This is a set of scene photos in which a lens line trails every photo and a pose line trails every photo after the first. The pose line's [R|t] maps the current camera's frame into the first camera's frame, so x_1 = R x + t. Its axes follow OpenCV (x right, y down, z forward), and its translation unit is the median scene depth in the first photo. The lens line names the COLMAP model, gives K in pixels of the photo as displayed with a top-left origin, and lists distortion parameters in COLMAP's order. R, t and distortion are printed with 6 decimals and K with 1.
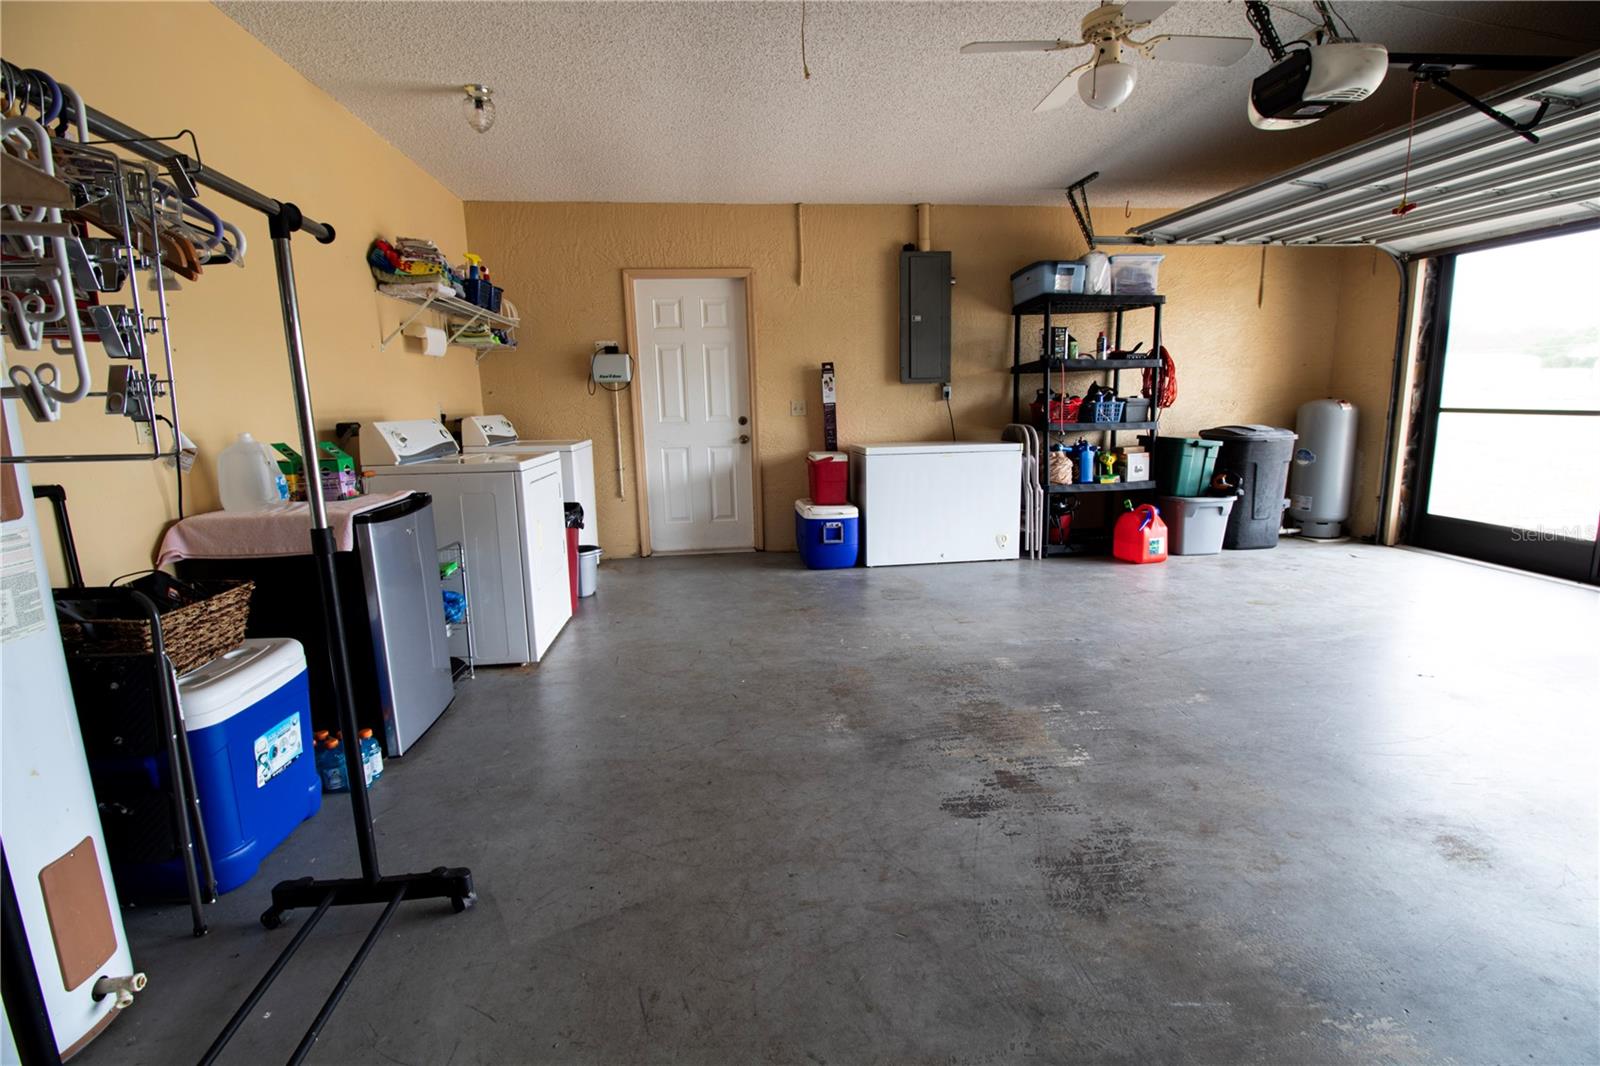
lens RADIAL K [[743.7, 0, 814.8], [0, 743.7, 526.8], [0, 0, 1]] dist [0.000366, -0.009914]
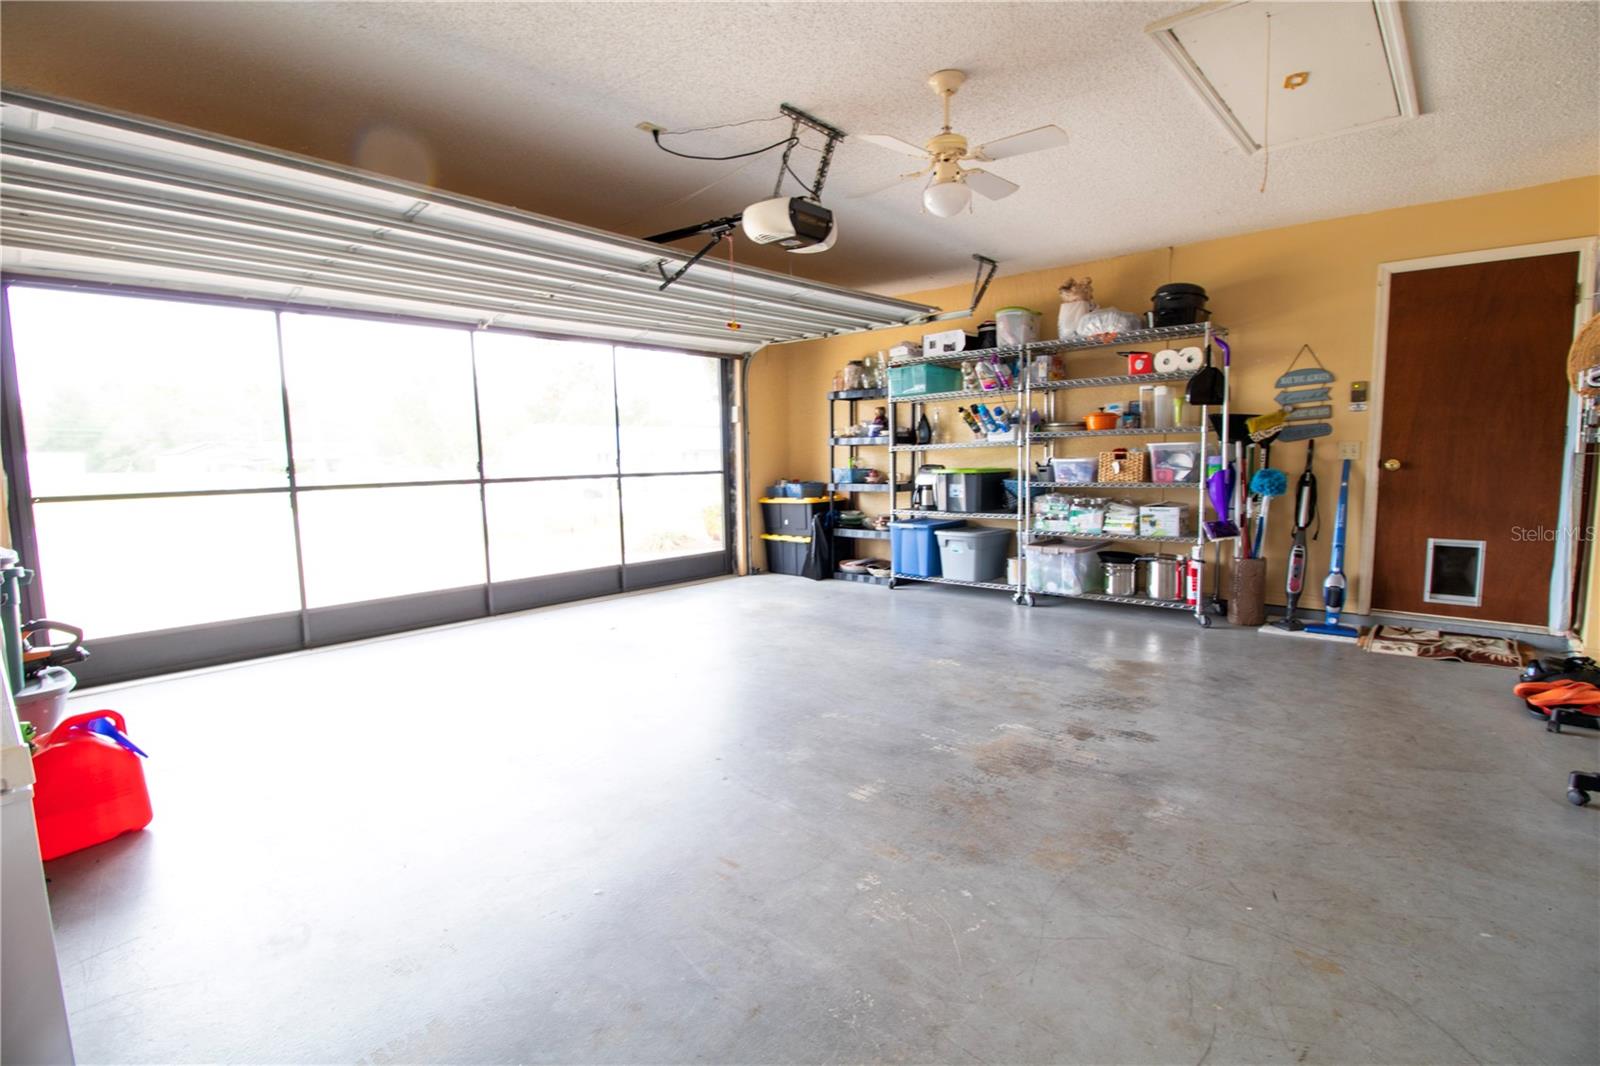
lens RADIAL K [[743.7, 0, 813.2], [0, 743.7, 537.0], [0, 0, 1]] dist [0.000366, -0.009914]
pose [[-0.655590, -0.054789, 0.753127, -0.349152], [0.157404, 0.965540, 0.207260, -0.305269], [-0.738529, 0.254423, -0.624375, 1.804223]]
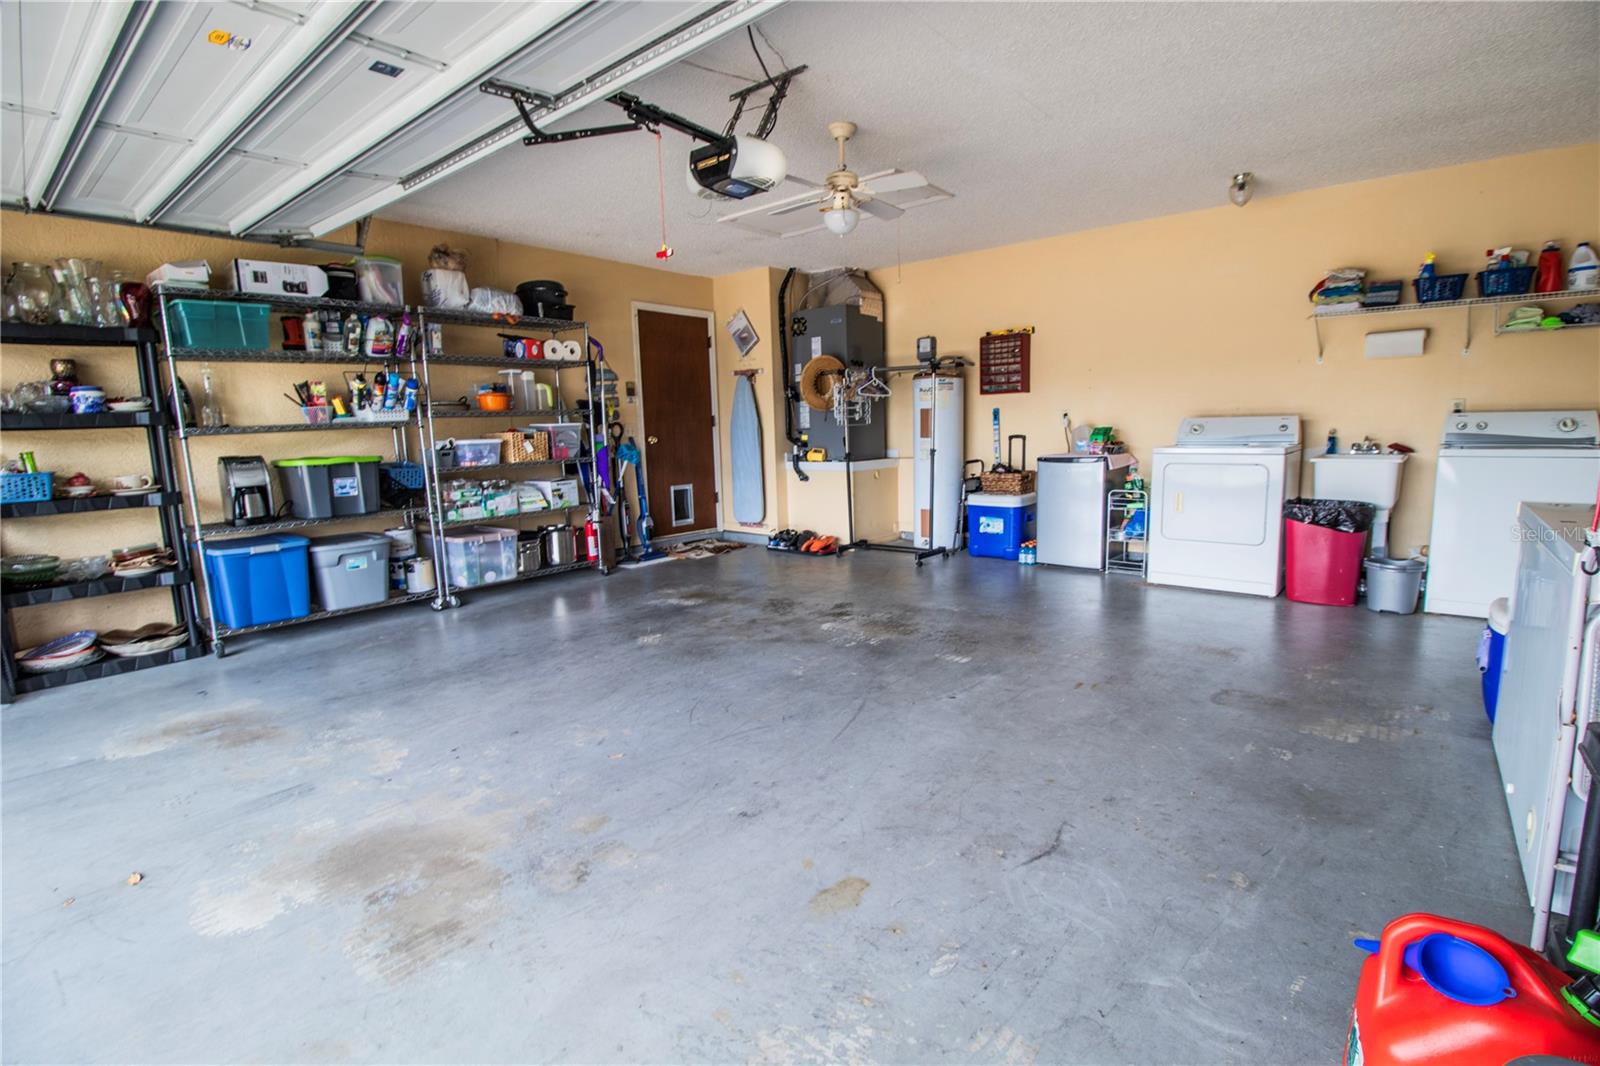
lens RADIAL K [[743.7, 0, 816.2], [0, 743.7, 538.5], [0, 0, 1]] dist [0.000366, -0.009914]
pose [[-0.729286, 0.143217, -0.669052, 1.372215], [-0.075126, 0.955174, 0.286355, -0.350329], [0.680072, 0.259098, -0.685836, 1.931768]]
